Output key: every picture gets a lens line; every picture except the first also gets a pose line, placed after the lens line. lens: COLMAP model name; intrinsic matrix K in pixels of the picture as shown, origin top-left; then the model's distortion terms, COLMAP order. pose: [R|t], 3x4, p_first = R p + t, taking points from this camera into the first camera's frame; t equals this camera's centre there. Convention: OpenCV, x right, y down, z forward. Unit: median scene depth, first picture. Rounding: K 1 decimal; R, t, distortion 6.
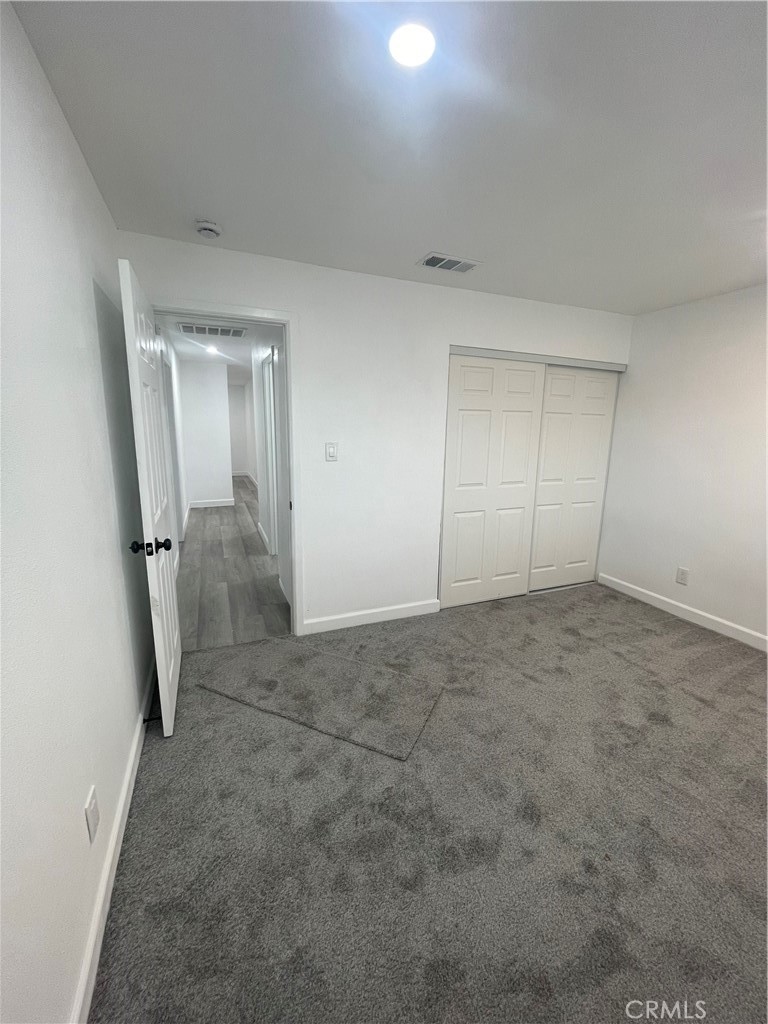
lens RADIAL K [[410.6, 0, 380.9], [0, 410.6, 507.3], [0, 0, 1]] dist [-0.005023, 0.001027]
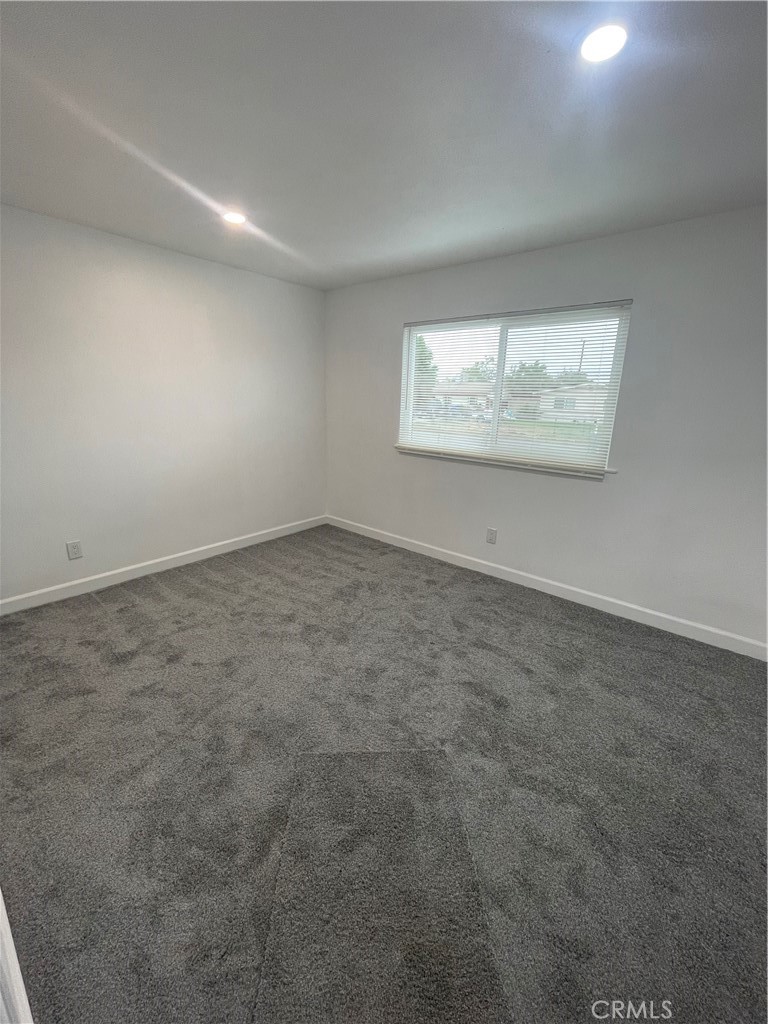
lens RADIAL K [[410.6, 0, 380.9], [0, 410.6, 507.3], [0, 0, 1]] dist [-0.005023, 0.001027]
pose [[-0.453929, -0.258181, 0.852814, -0.339628], [0.141338, 0.924121, 0.354999, -0.159956], [-0.879757, 0.281680, -0.382994, 0.854324]]
